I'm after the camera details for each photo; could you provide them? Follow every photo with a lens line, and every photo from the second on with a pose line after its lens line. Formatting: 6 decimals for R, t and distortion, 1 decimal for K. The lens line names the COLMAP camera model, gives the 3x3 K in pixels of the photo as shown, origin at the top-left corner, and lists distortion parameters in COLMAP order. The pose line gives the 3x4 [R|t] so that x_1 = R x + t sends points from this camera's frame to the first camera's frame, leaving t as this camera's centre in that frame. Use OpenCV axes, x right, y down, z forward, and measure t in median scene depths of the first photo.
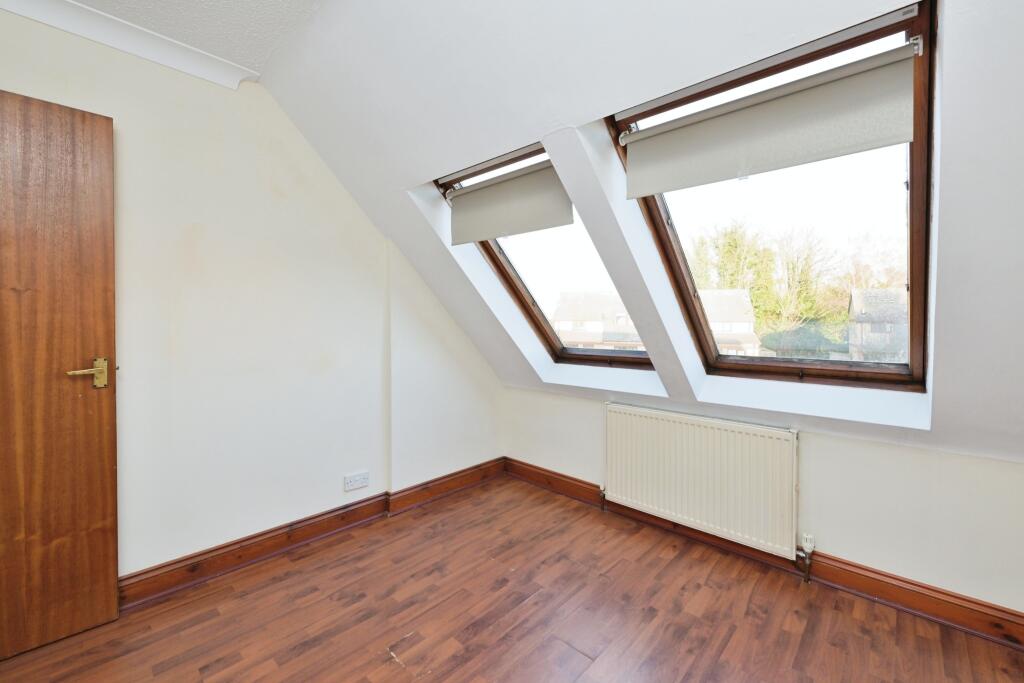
lens RADIAL K [[428.4, 0, 516.5], [0, 428.4, 323.9], [0, 0, 1]] dist [0.001270, 0.000015]
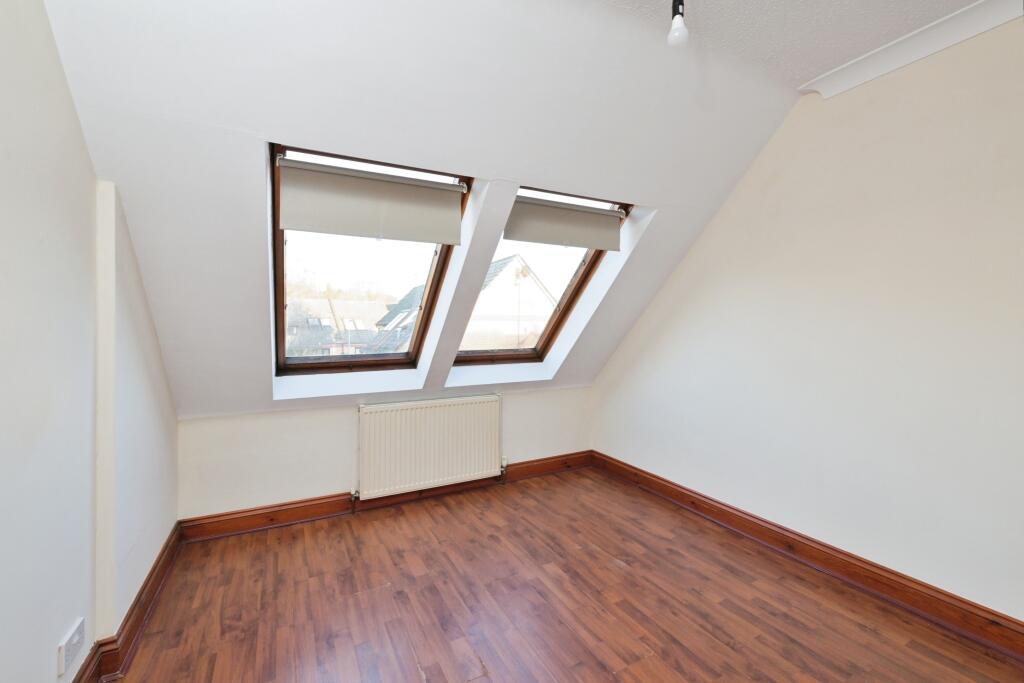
lens RADIAL K [[428.4, 0, 508.0], [0, 428.4, 318.4], [0, 0, 1]] dist [0.001270, 0.000015]
pose [[0.331921, 0.013600, 0.943209, -0.821997], [0.007790, 0.999822, -0.017157, -0.007299], [-0.943275, 0.013042, 0.331756, 0.408024]]
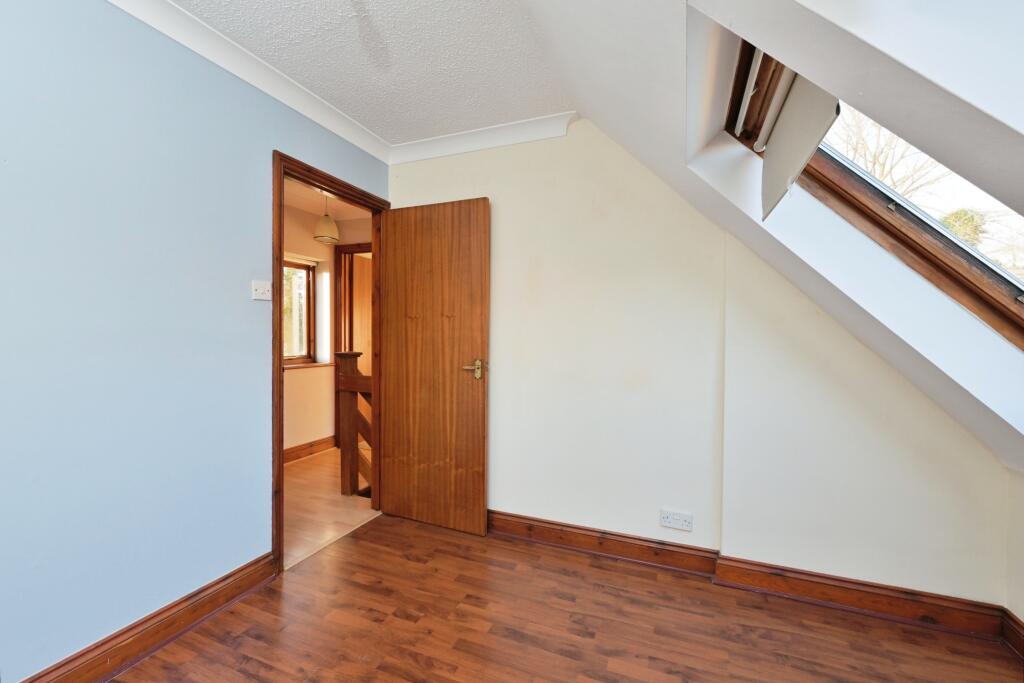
lens RADIAL K [[428.4, 0, 510.1], [0, 428.4, 342.4], [0, 0, 1]] dist [0.001270, 0.000015]
pose [[0.344412, 0.017413, -0.938657, 0.381186], [-0.009348, 0.999842, 0.015118, -0.002932], [0.938772, 0.003567, 0.344521, 0.459858]]
